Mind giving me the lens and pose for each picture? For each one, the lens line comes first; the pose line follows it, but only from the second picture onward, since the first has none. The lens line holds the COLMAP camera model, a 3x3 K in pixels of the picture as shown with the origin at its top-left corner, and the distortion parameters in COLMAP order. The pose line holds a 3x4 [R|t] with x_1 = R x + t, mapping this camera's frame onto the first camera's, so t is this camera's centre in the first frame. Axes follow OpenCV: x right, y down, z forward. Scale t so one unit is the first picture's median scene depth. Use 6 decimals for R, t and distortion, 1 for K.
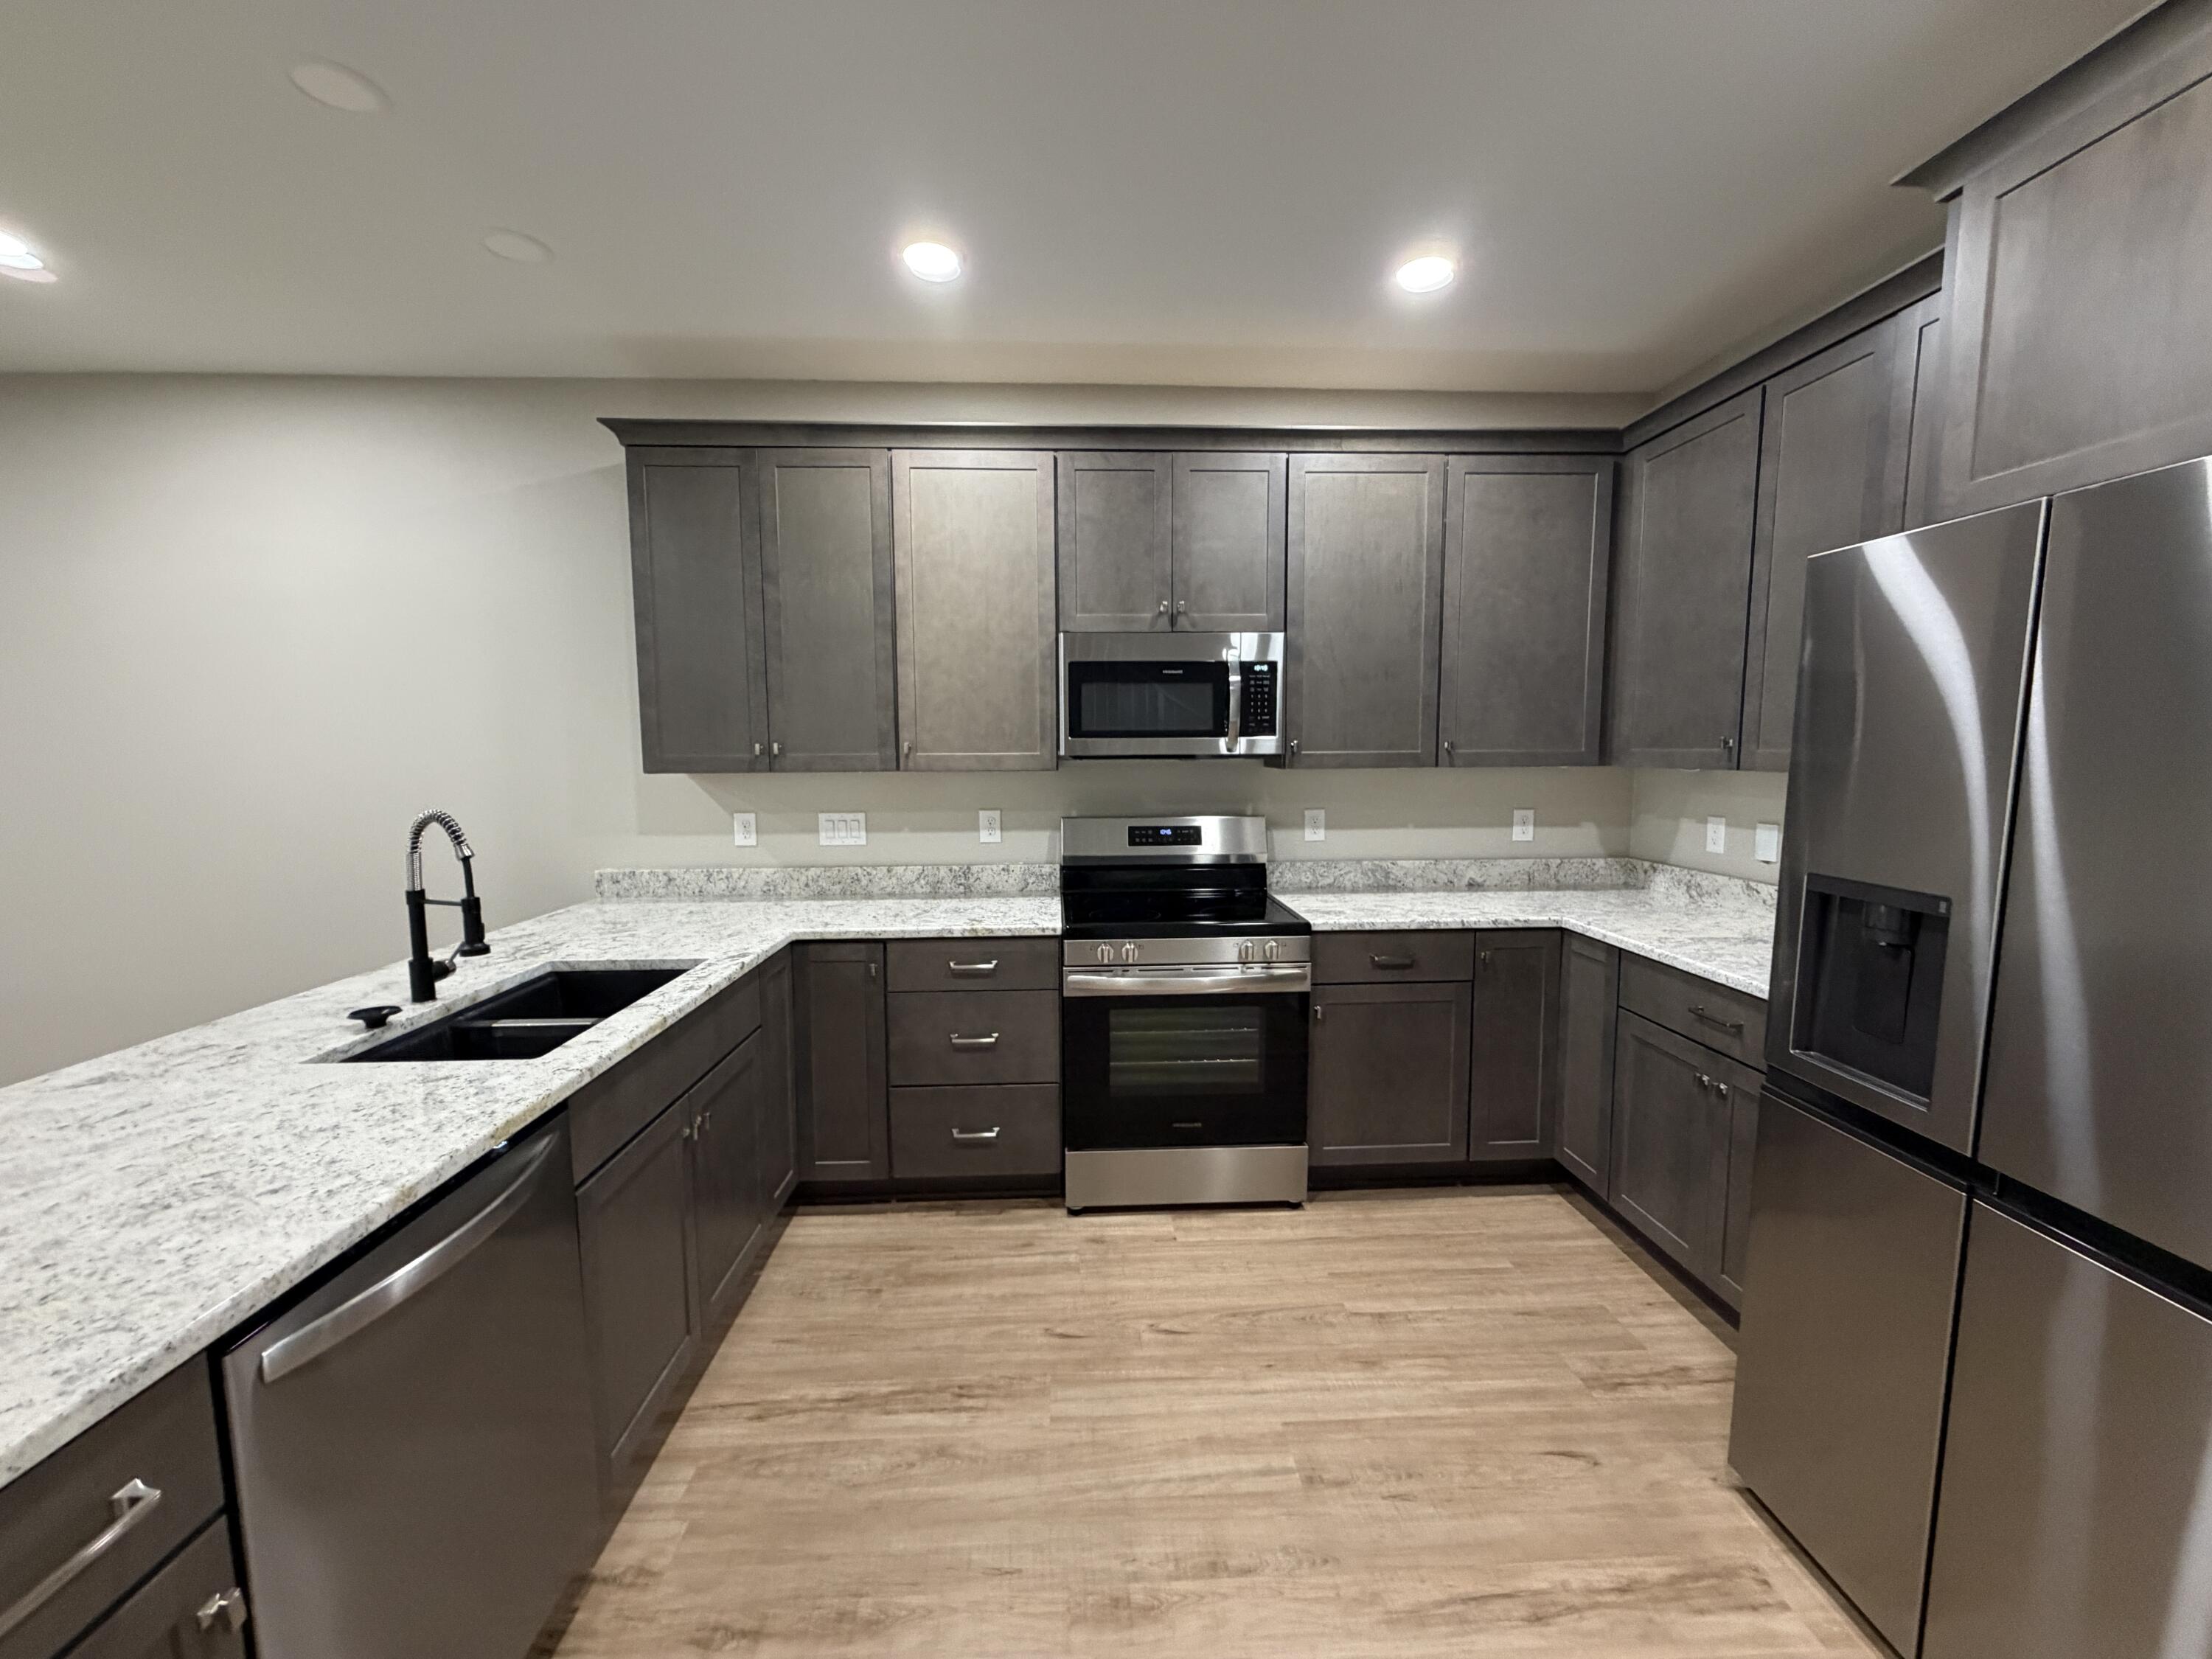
lens RADIAL K [[879.7, 0, 1100.9], [0, 879.7, 829.5], [0, 0, 1]] dist [-0.000751, 0.000726]
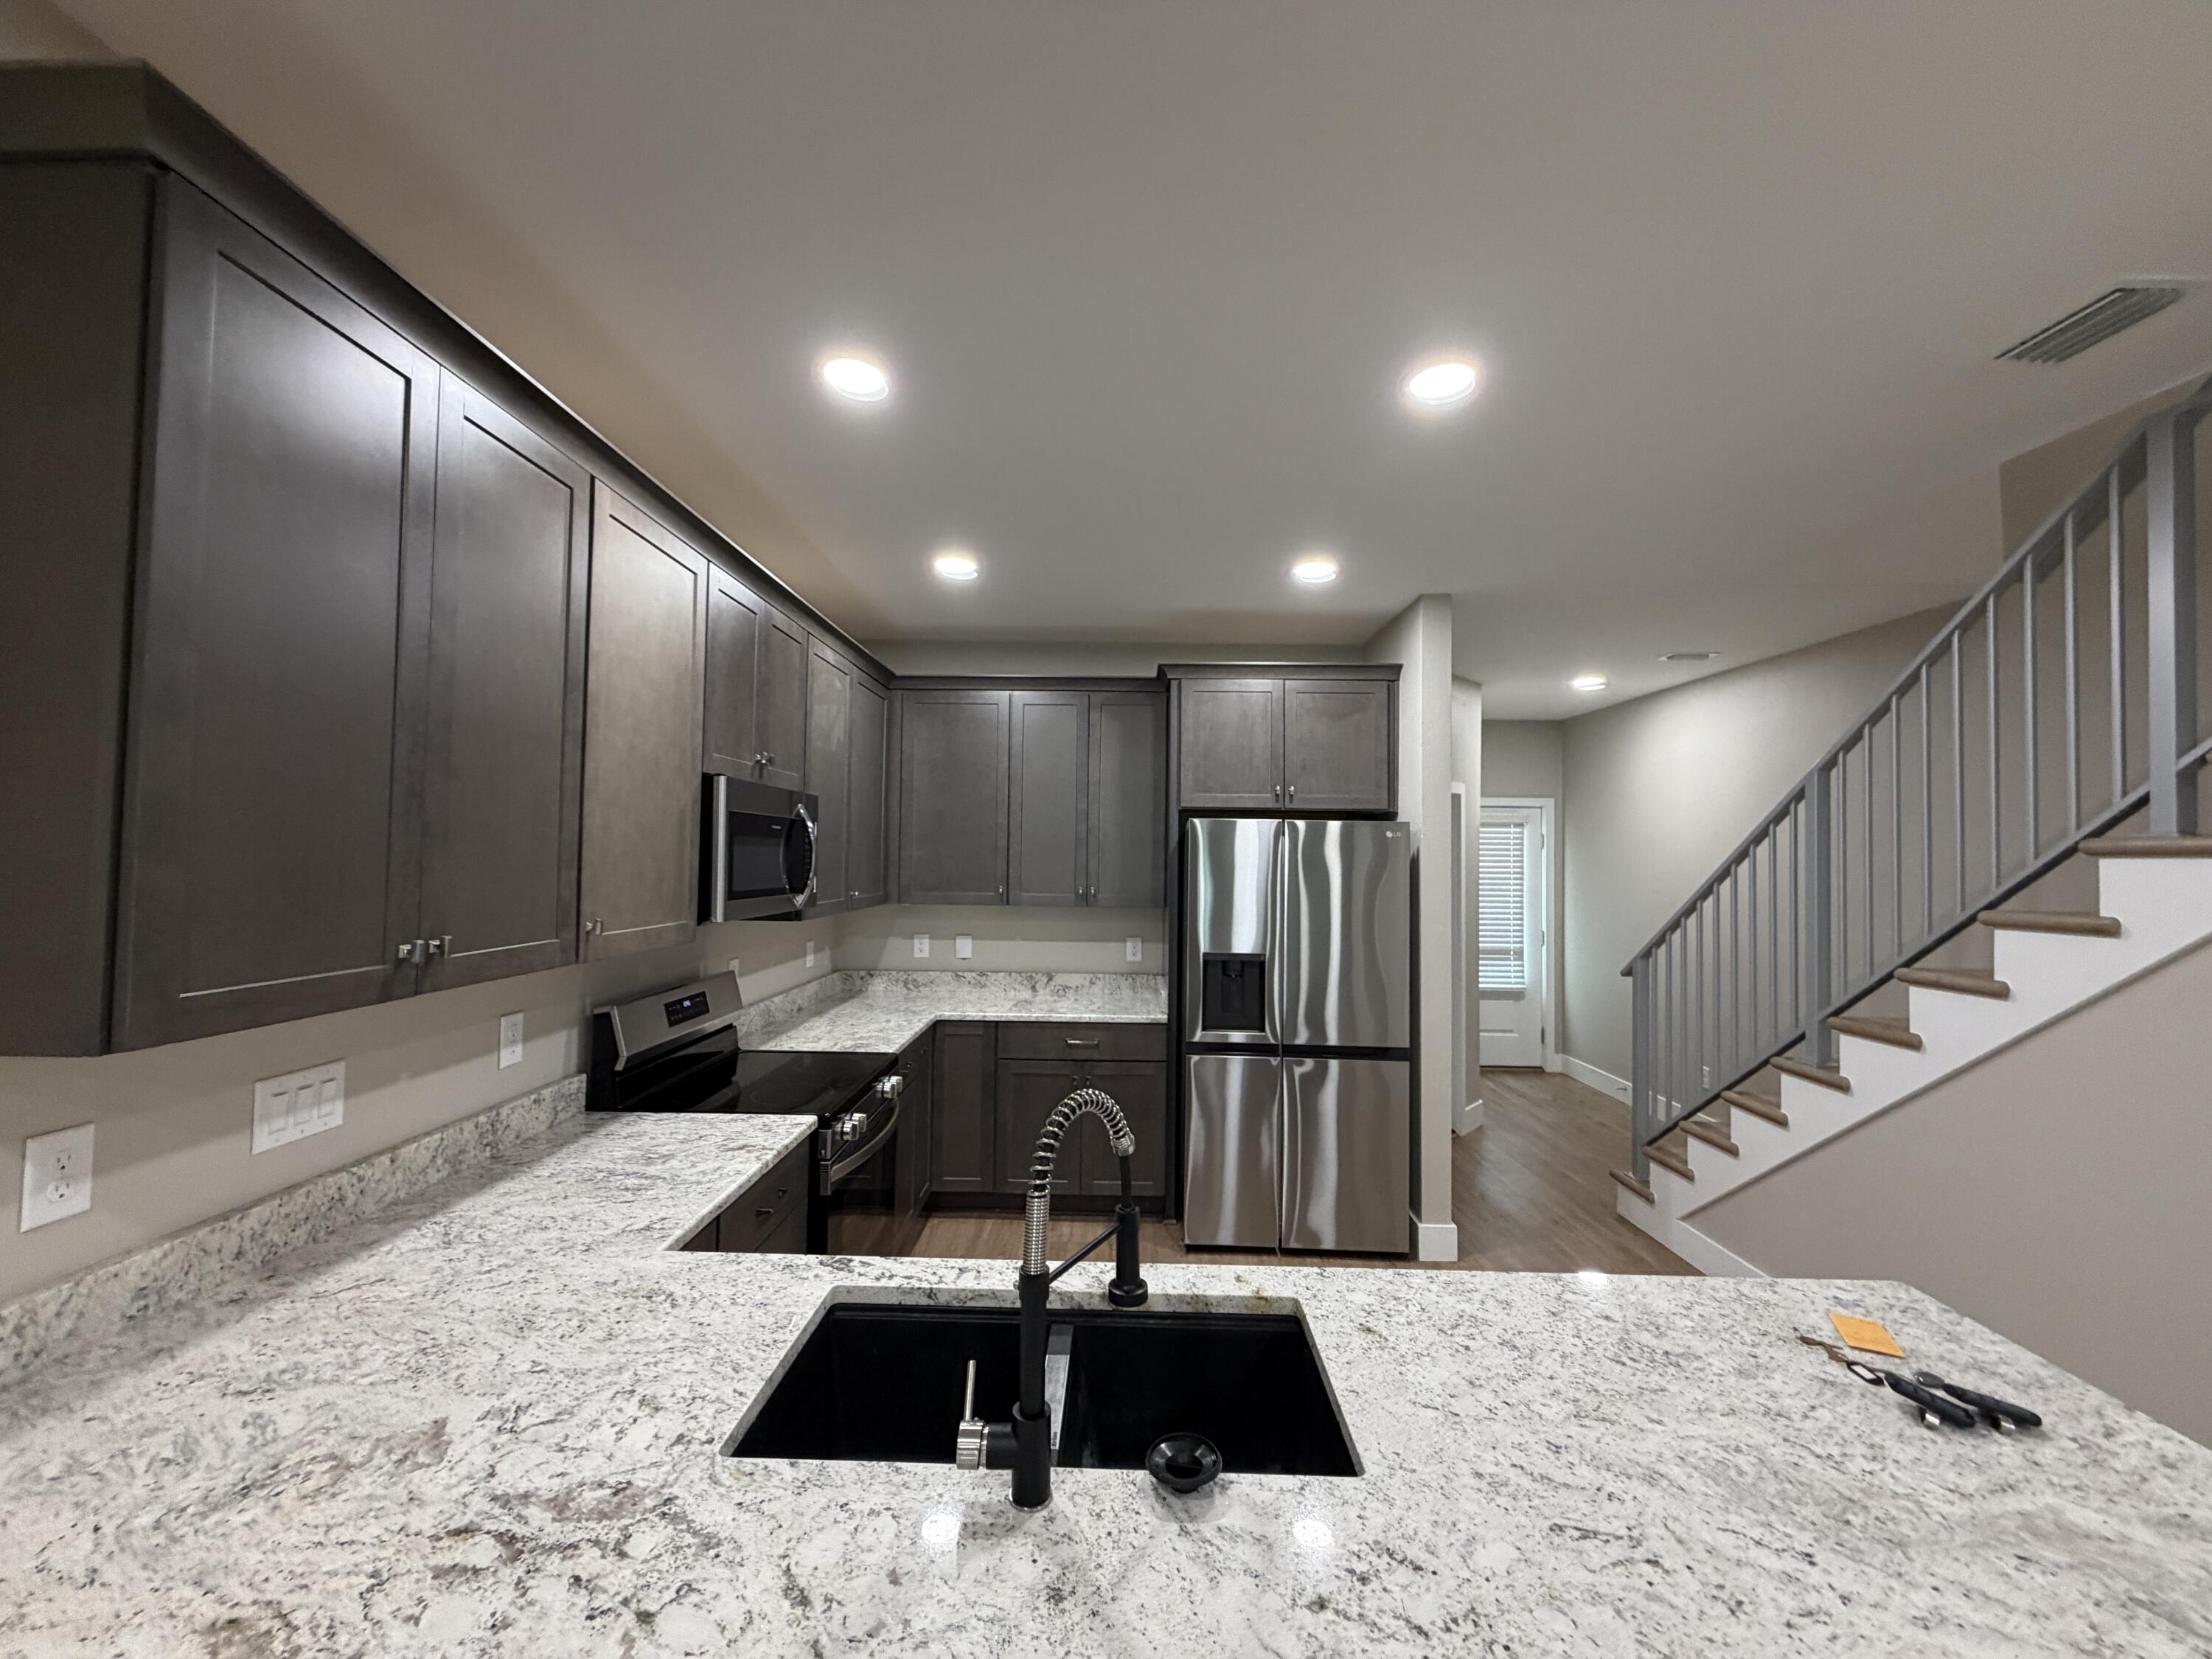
lens RADIAL K [[879.7, 0, 1100.9], [0, 879.7, 829.5], [0, 0, 1]] dist [-0.000751, 0.000726]
pose [[0.068216, 0.039302, 0.996896, -0.841929], [0.081557, 0.995660, -0.044834, -0.104585], [-0.994331, 0.084363, 0.064715, 0.586782]]
